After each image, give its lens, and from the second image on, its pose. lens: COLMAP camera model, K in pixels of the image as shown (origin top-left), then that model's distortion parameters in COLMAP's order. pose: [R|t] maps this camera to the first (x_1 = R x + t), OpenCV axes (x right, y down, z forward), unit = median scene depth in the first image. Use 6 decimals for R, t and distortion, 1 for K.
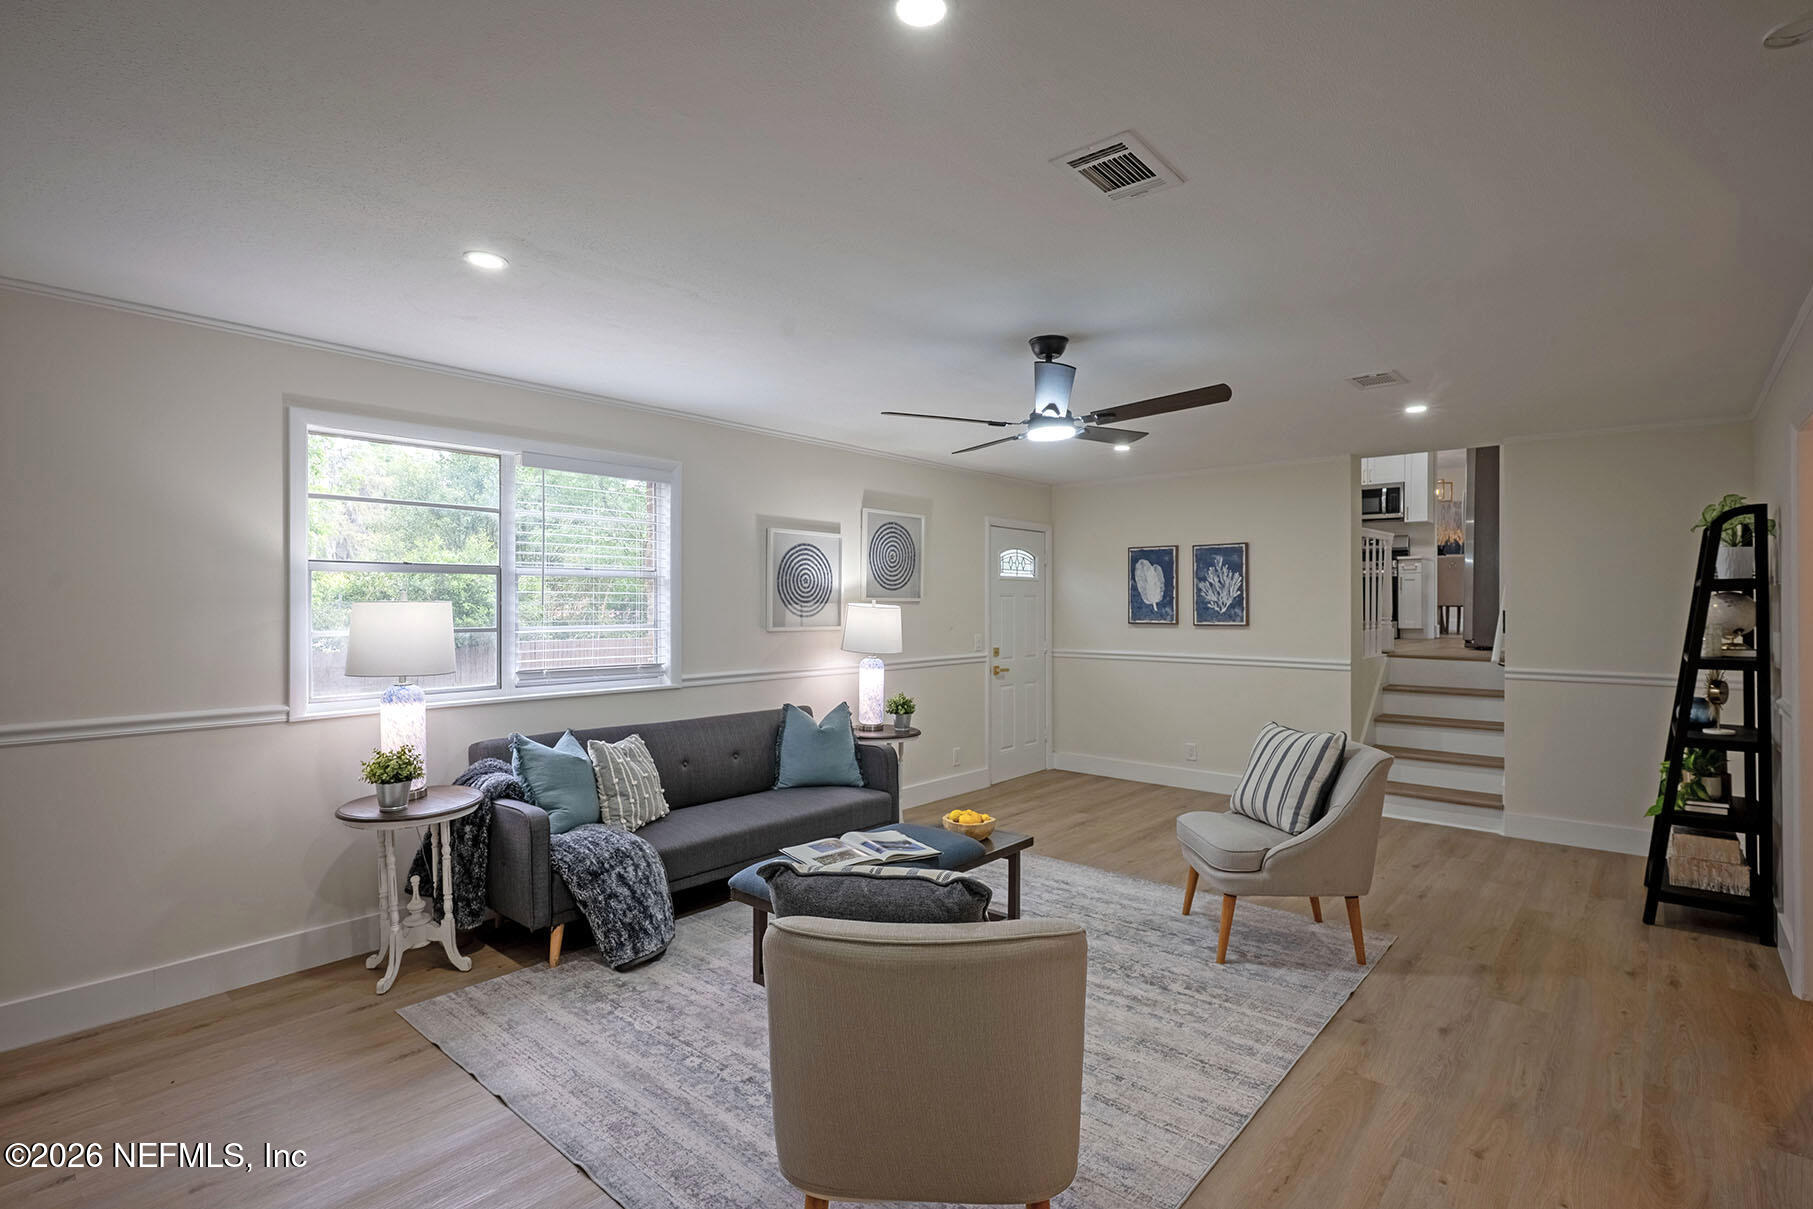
lens RADIAL K [[859.5, 0, 900.1], [0, 859.5, 600.7], [0, 0, 1]] dist [0.002433, 0.000452]
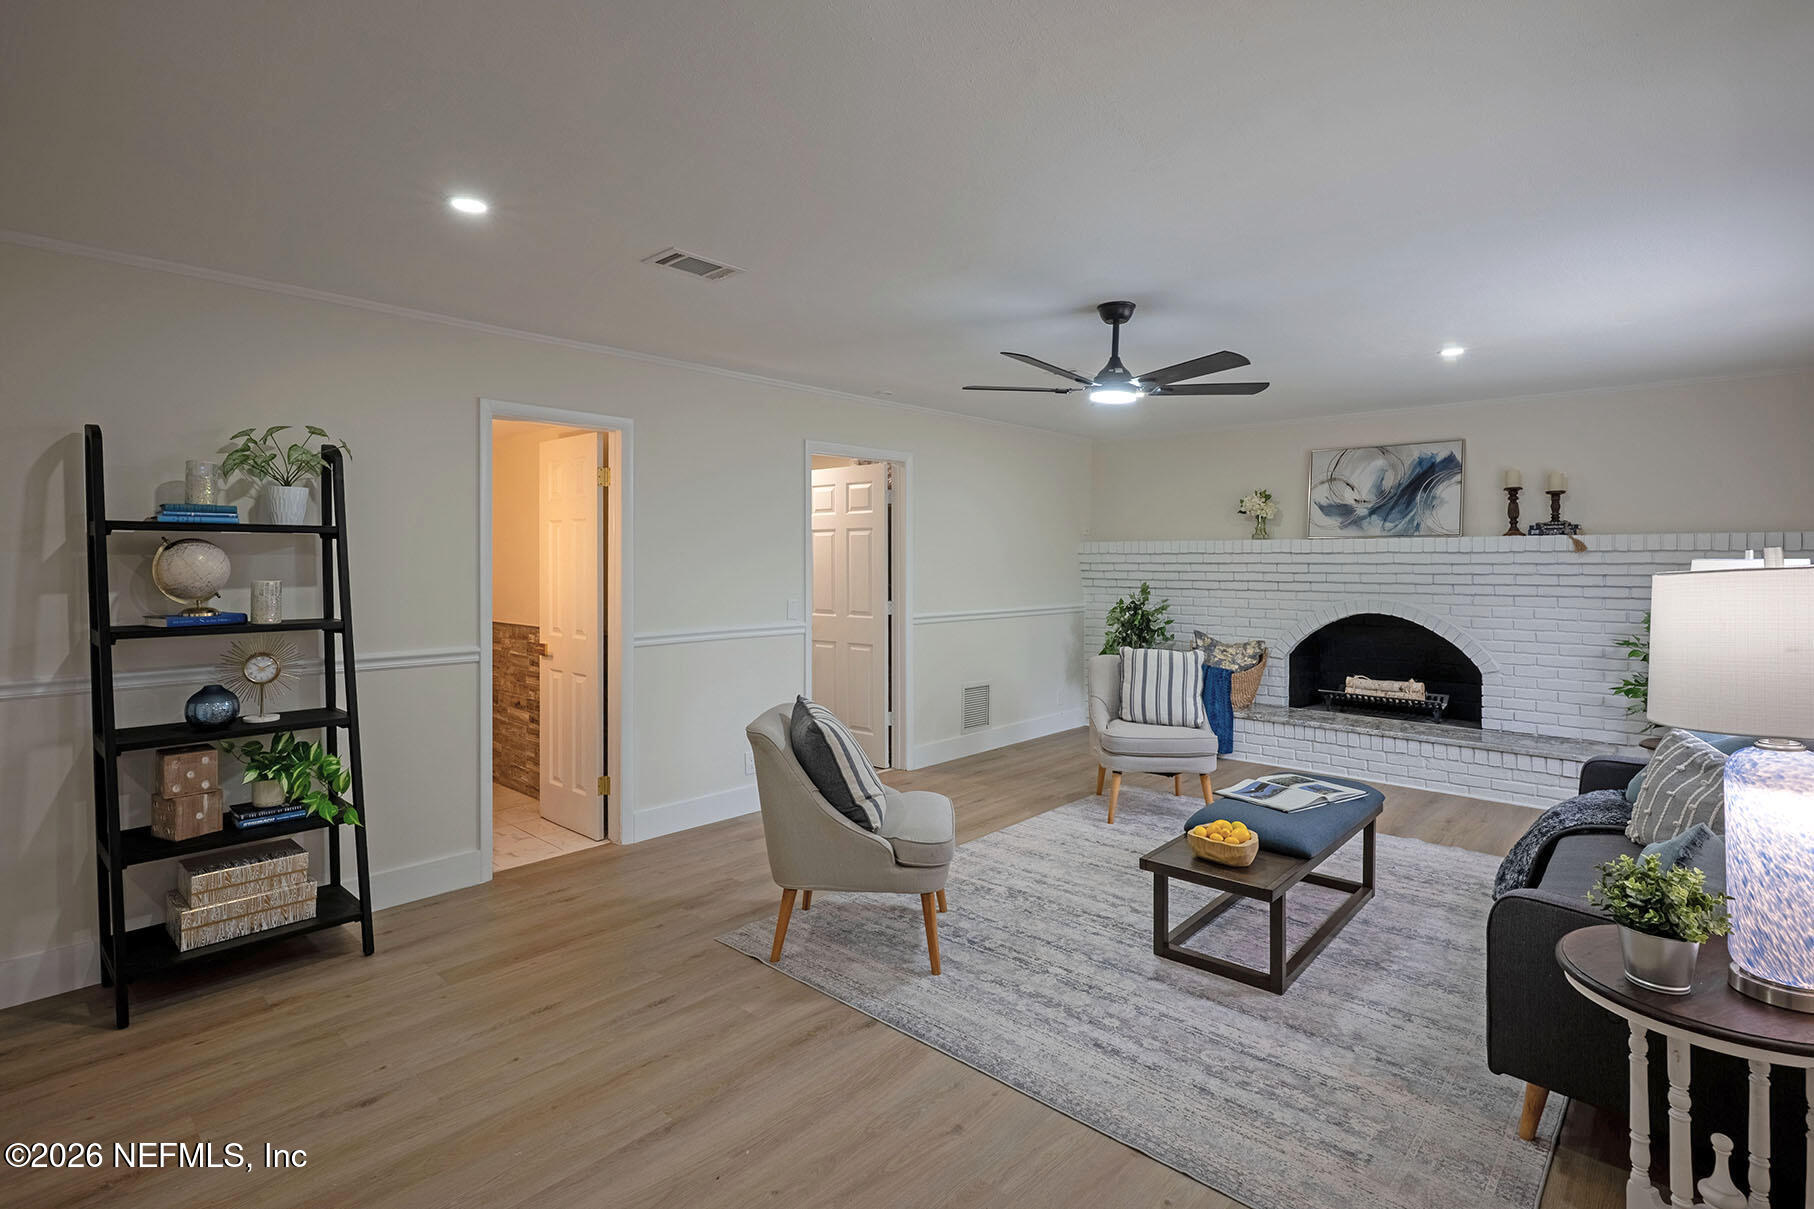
lens RADIAL K [[893.6, 0, 909.8], [0, 893.6, 577.6], [0, 0, 1]] dist [0.001187, 0.000177]
pose [[-0.999949, -0.004988, 0.008775, 0.390855], [-0.004809, 0.999781, 0.020352, 0.006764], [-0.008875, 0.020309, -0.999754, 1.975428]]
